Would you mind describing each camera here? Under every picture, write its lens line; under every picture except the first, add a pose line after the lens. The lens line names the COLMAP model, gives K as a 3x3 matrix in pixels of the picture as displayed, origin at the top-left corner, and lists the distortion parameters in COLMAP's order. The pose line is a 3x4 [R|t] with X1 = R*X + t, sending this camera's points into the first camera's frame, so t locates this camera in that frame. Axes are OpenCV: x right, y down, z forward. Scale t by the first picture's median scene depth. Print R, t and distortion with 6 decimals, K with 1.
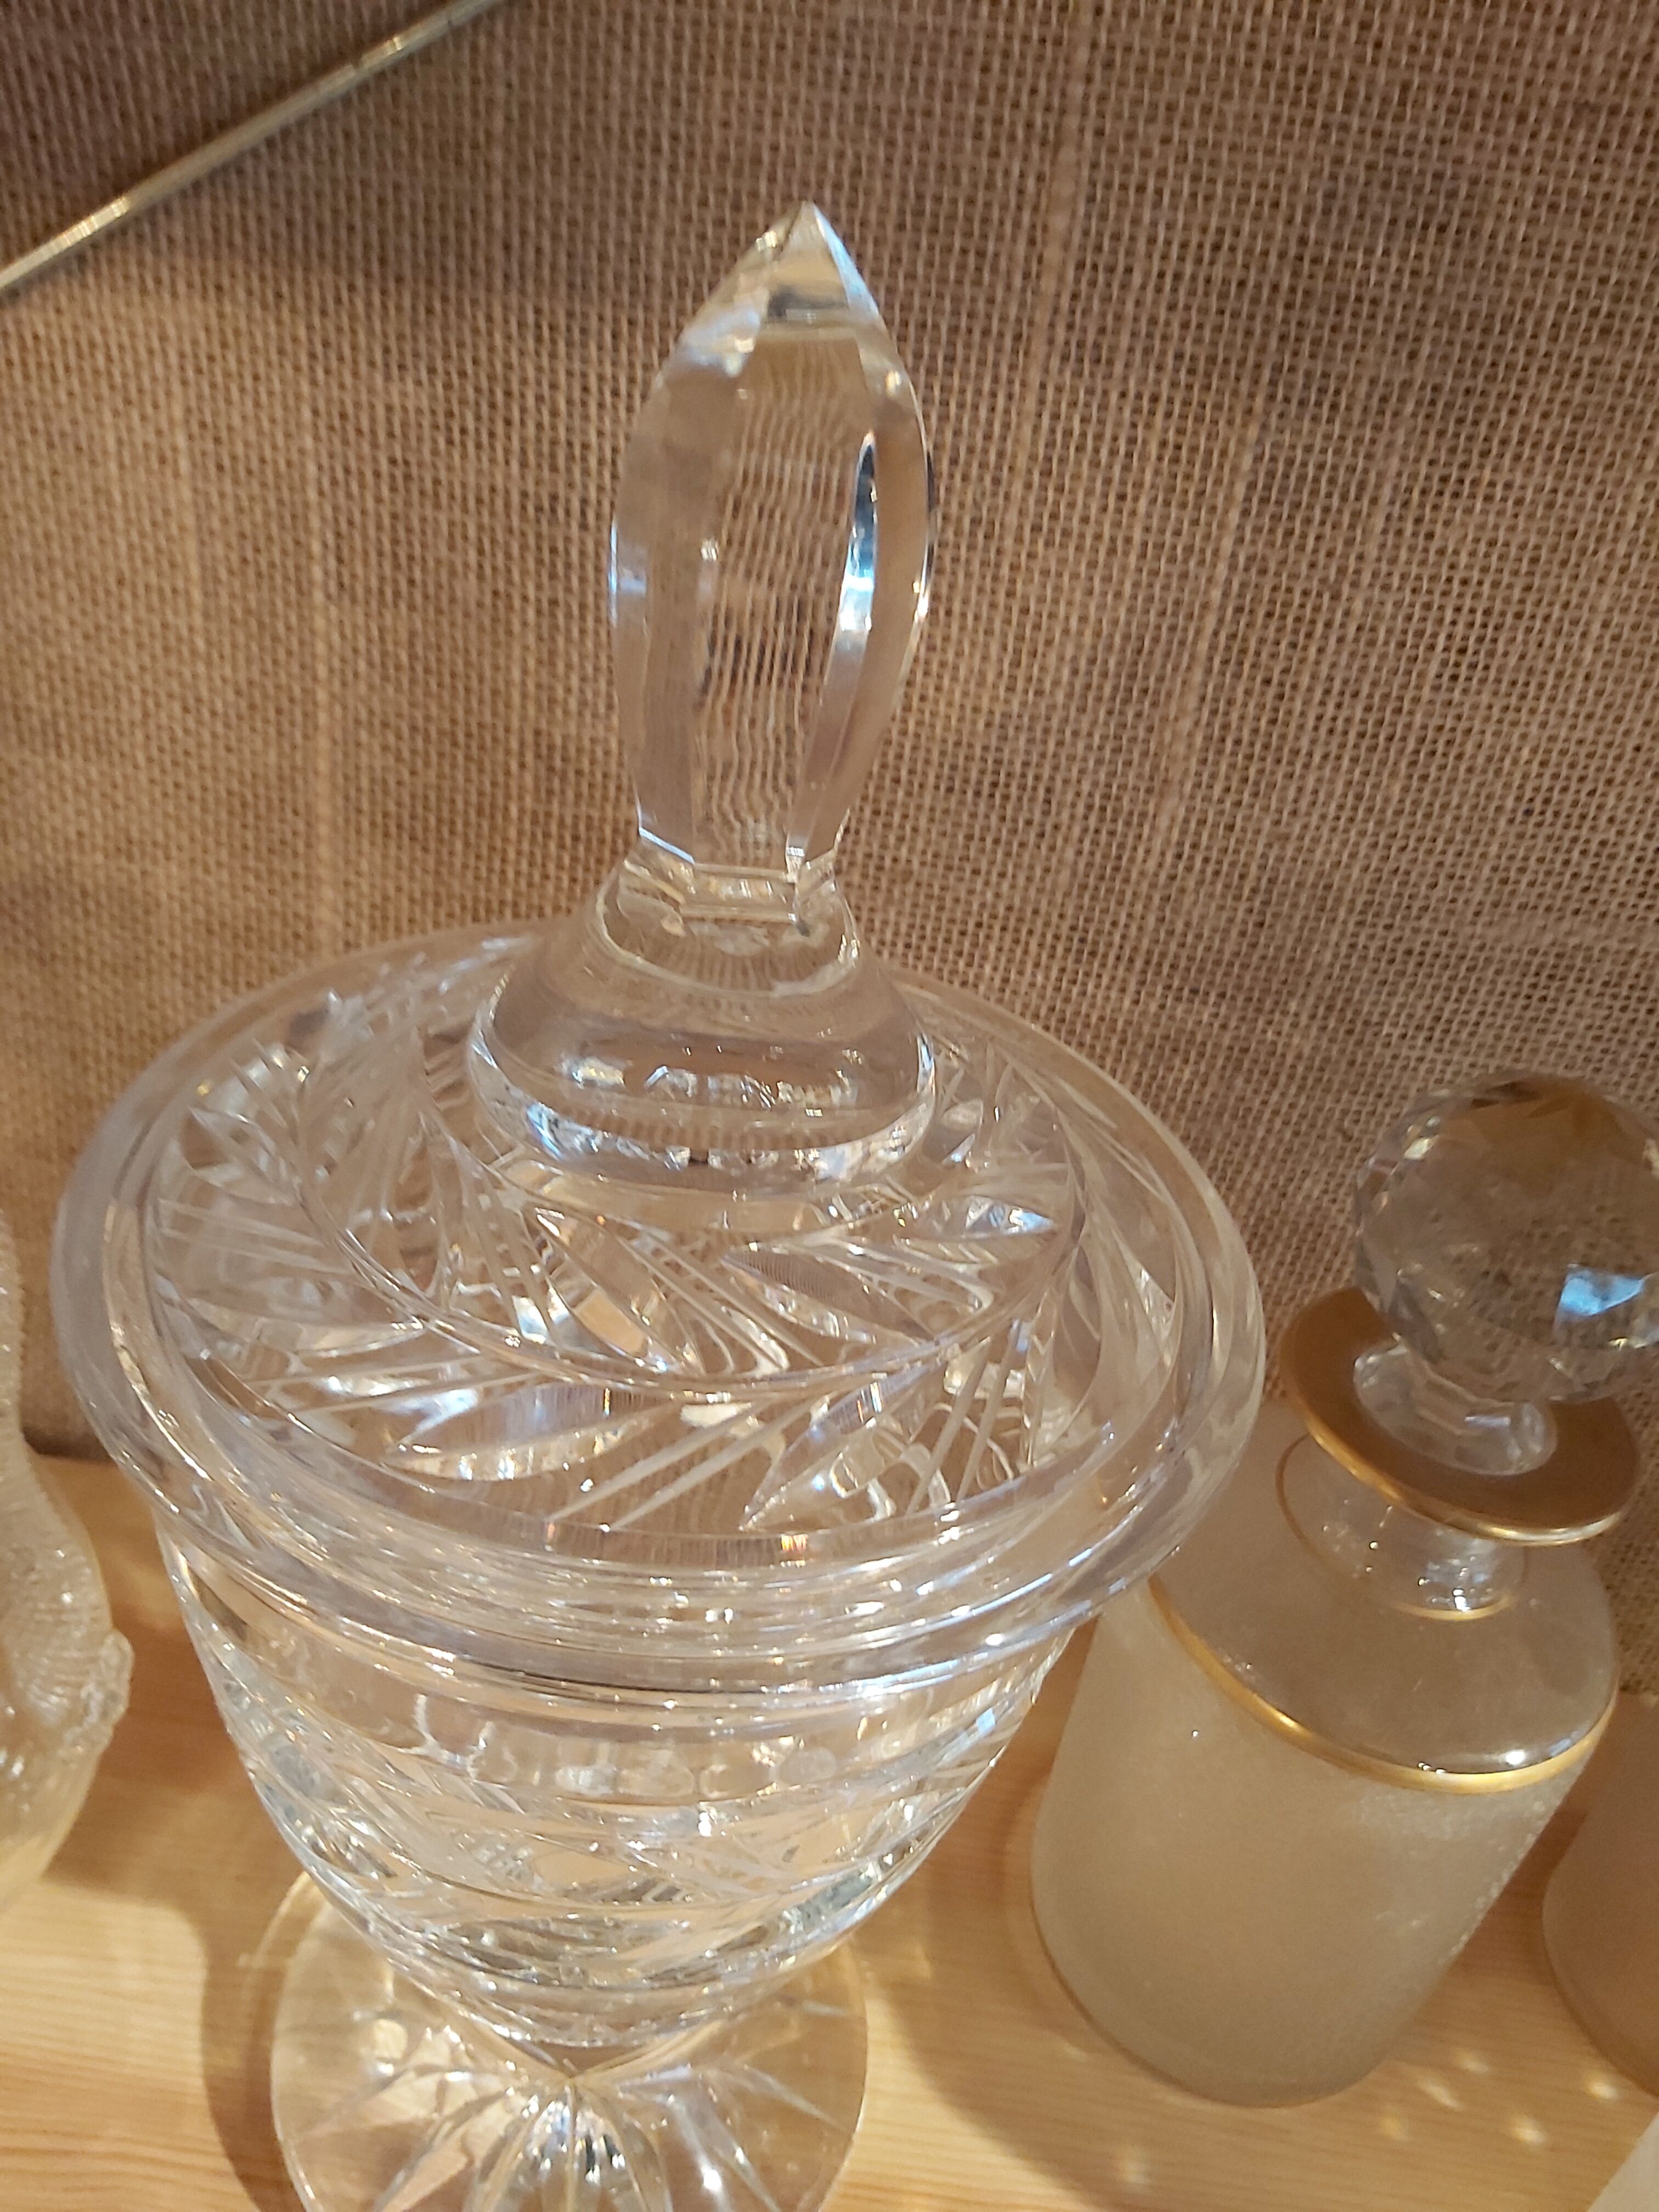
lens RADIAL K [[1699.8, 0, 823.5], [0, 1699.8, 1081.7], [0, 0, 1]] dist [0.076406, -0.152117]
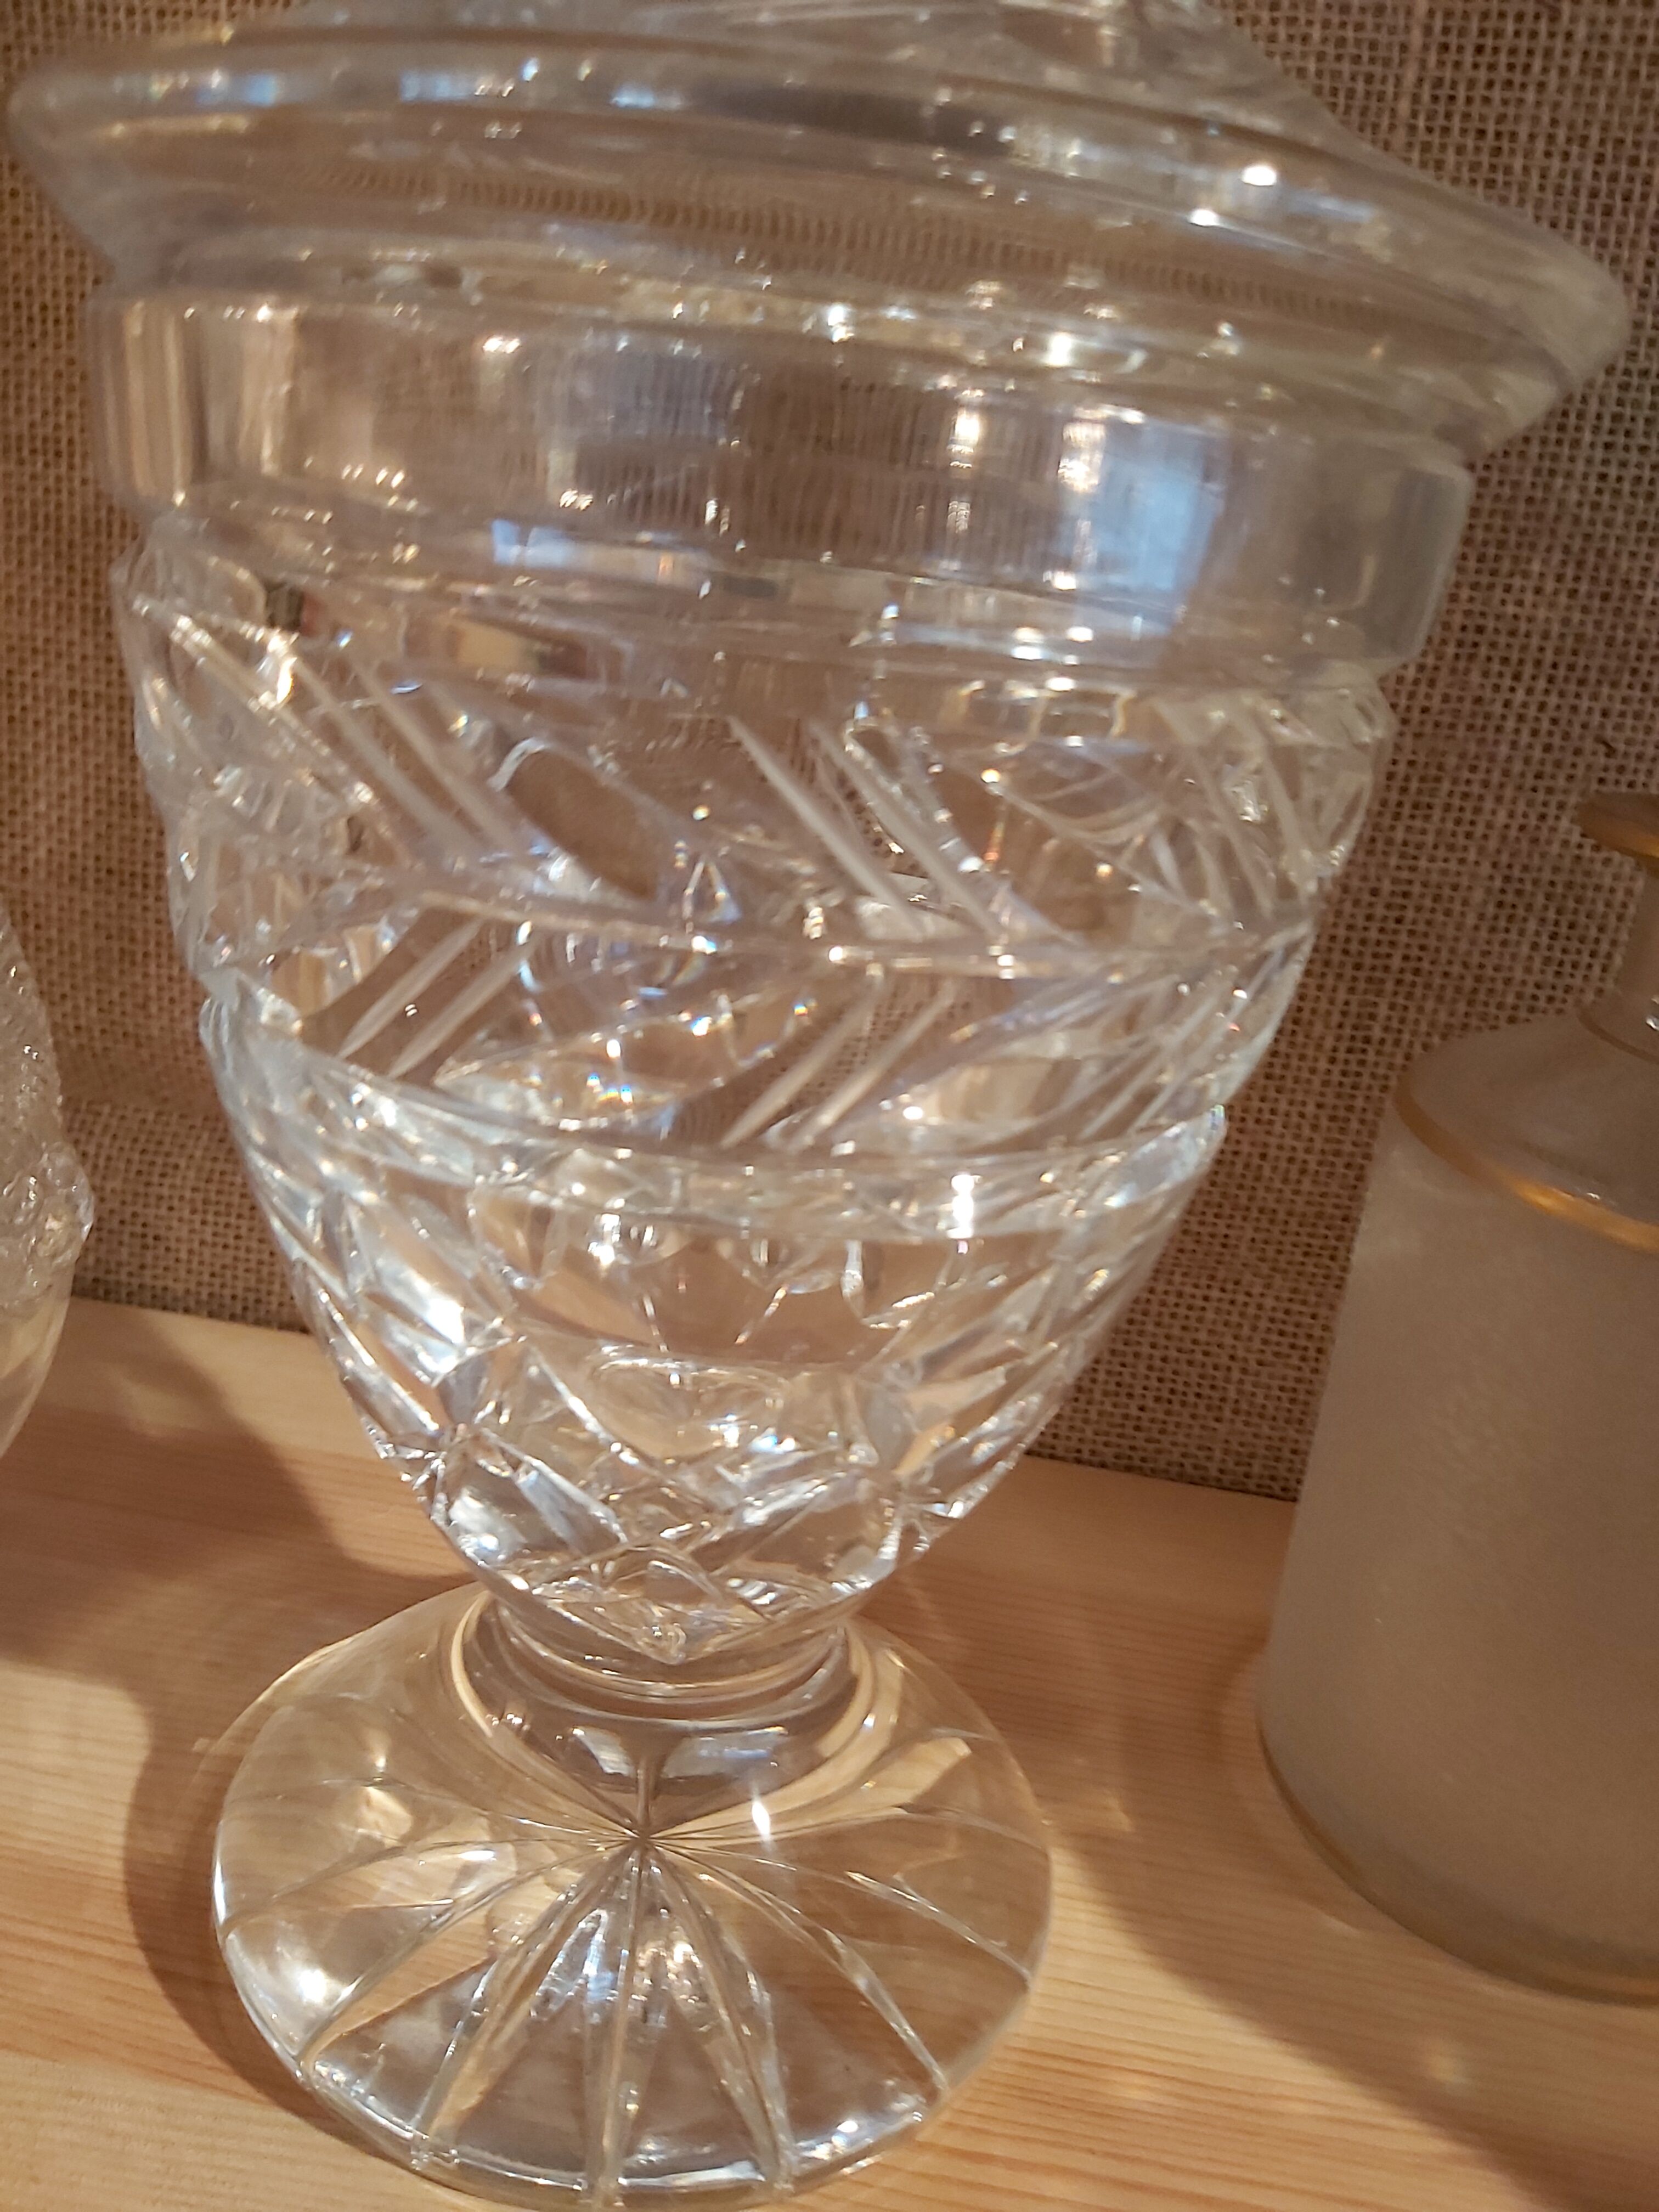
lens RADIAL K [[1719.9, 0, 829.5], [0, 1719.9, 1106.0], [0, 0, 1]] dist [0.003439, -0.045443]
pose [[0.998372, -0.003280, -0.056946, -0.026064], [-0.010293, 0.971596, -0.236423, 0.462058], [0.056104, 0.236625, 0.969980, 0.253425]]
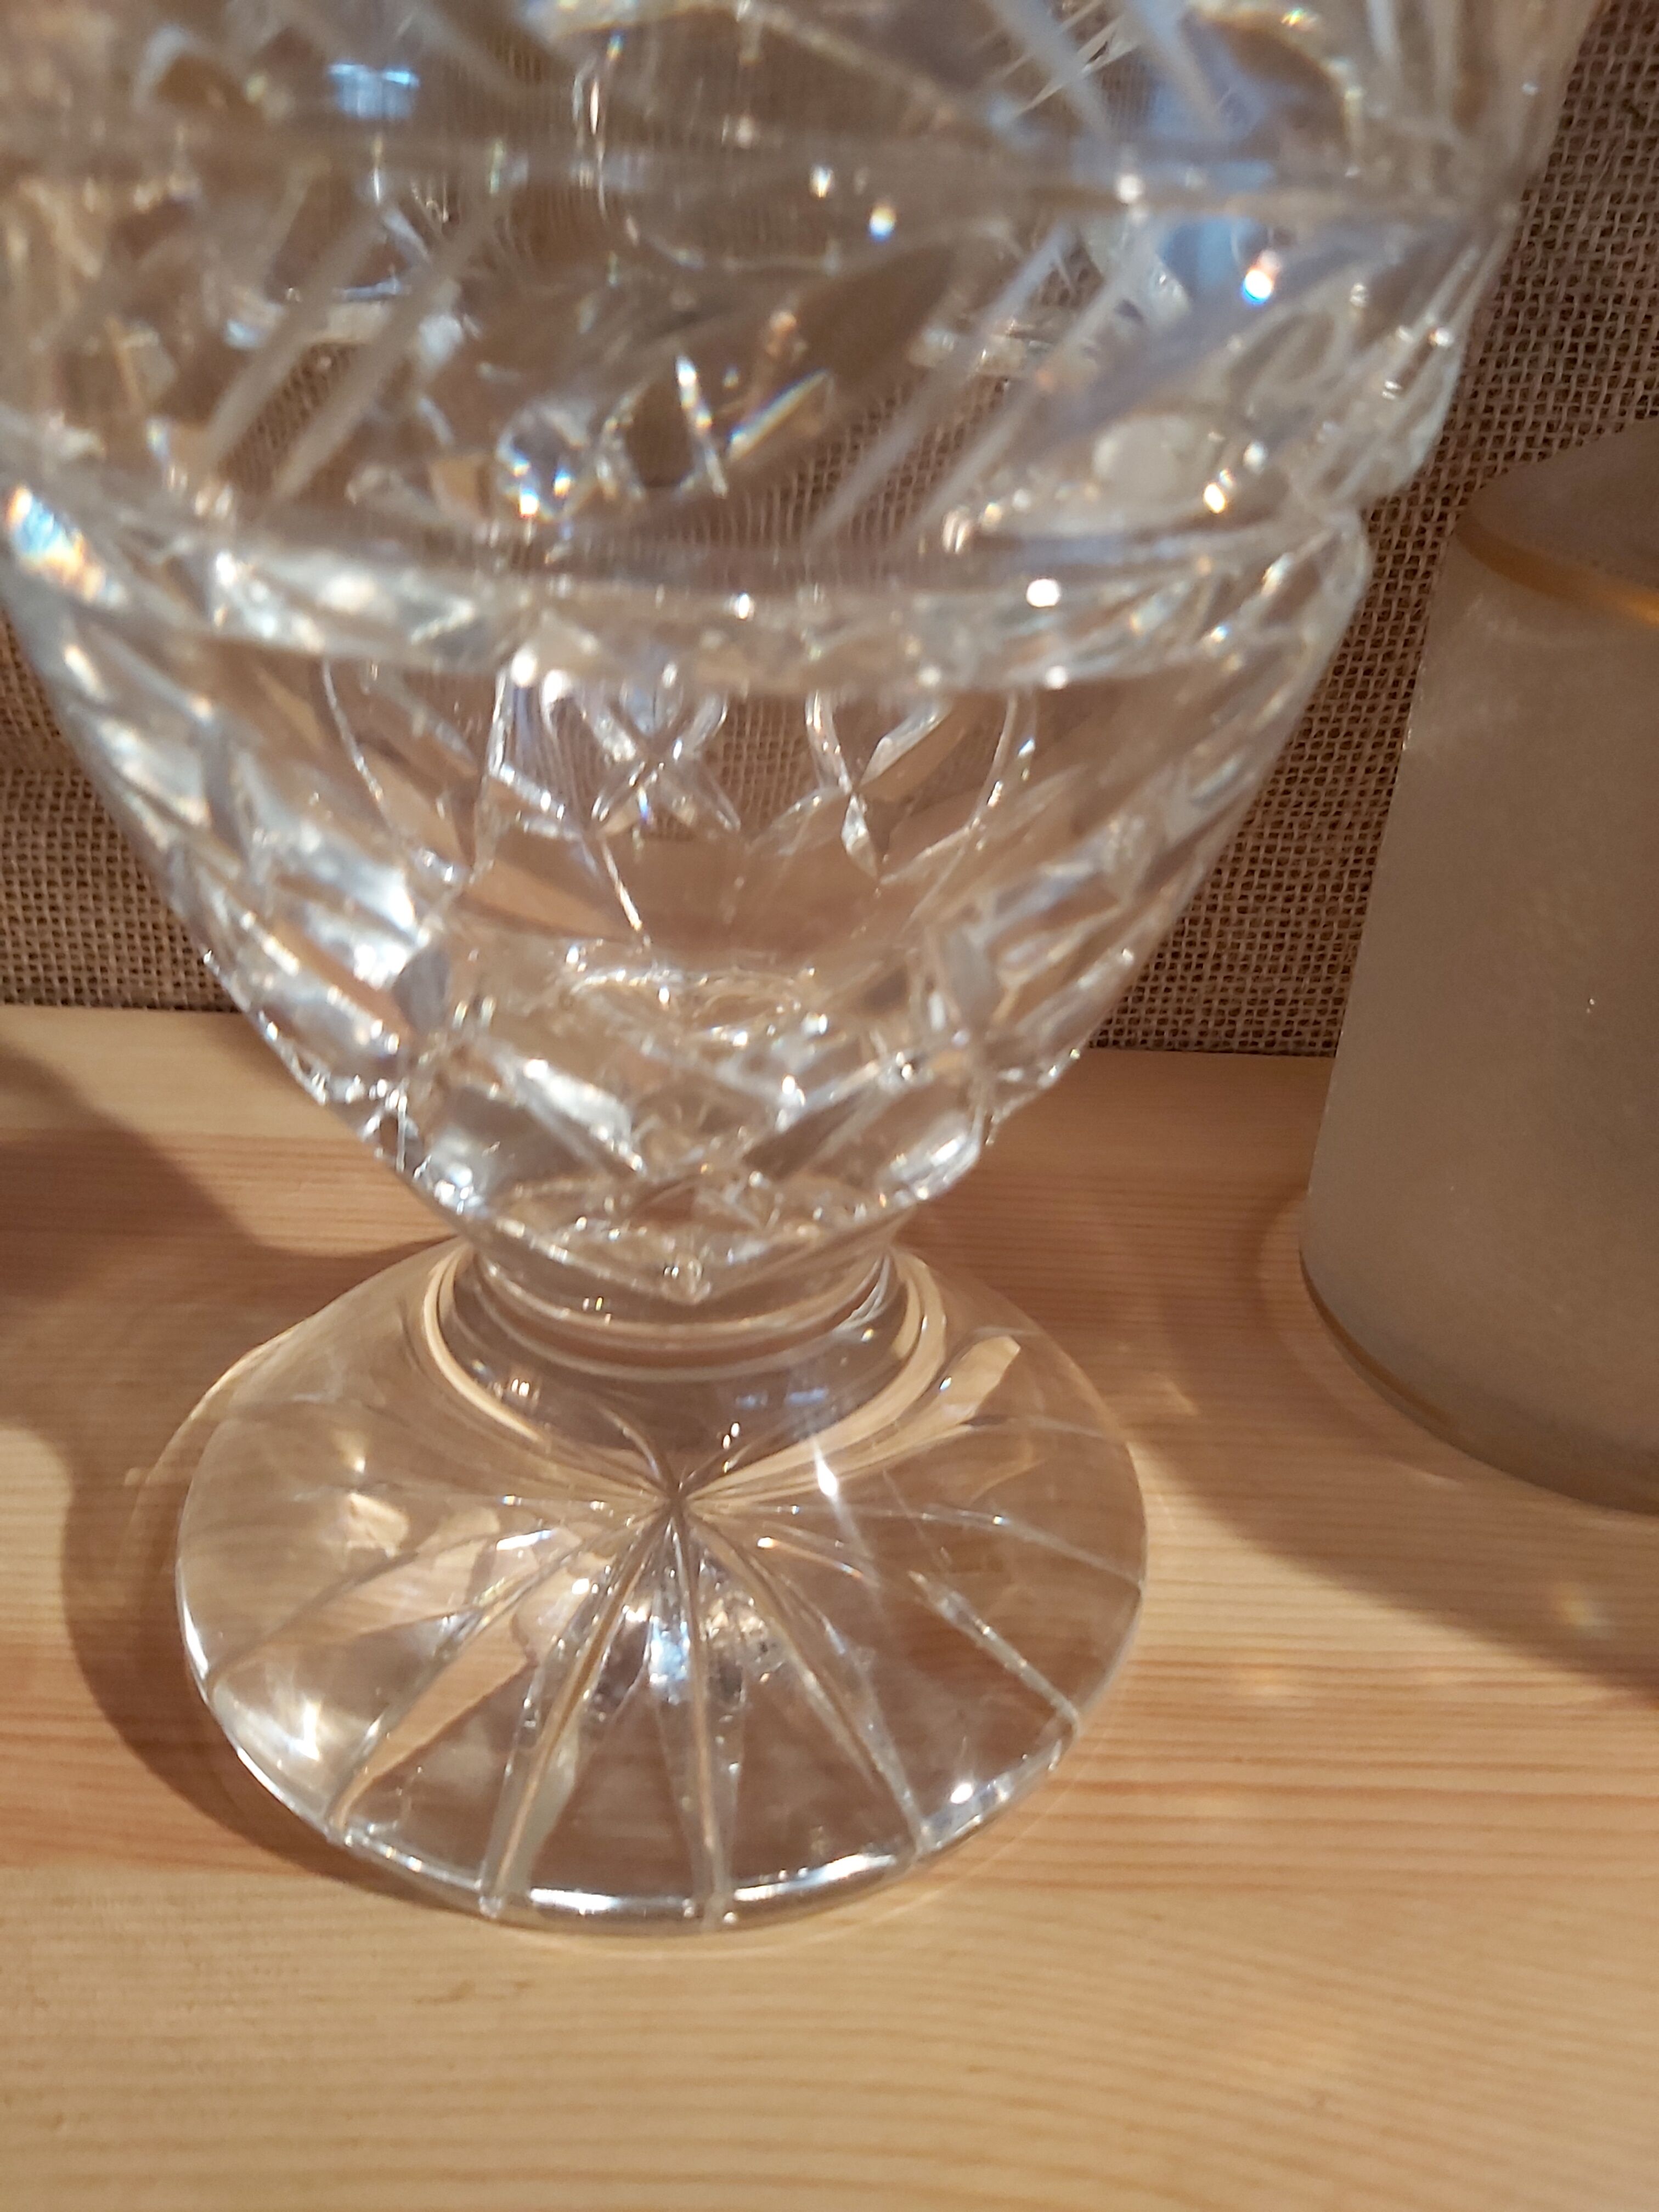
lens RADIAL K [[1699.8, 0, 823.5], [0, 1699.8, 1081.7], [0, 0, 1]] dist [0.076406, -0.152117]
pose [[0.992573, -0.117795, 0.030380, -0.099501], [0.119116, 0.991809, -0.046121, 0.475012], [-0.024698, 0.049397, 0.998474, 0.398498]]
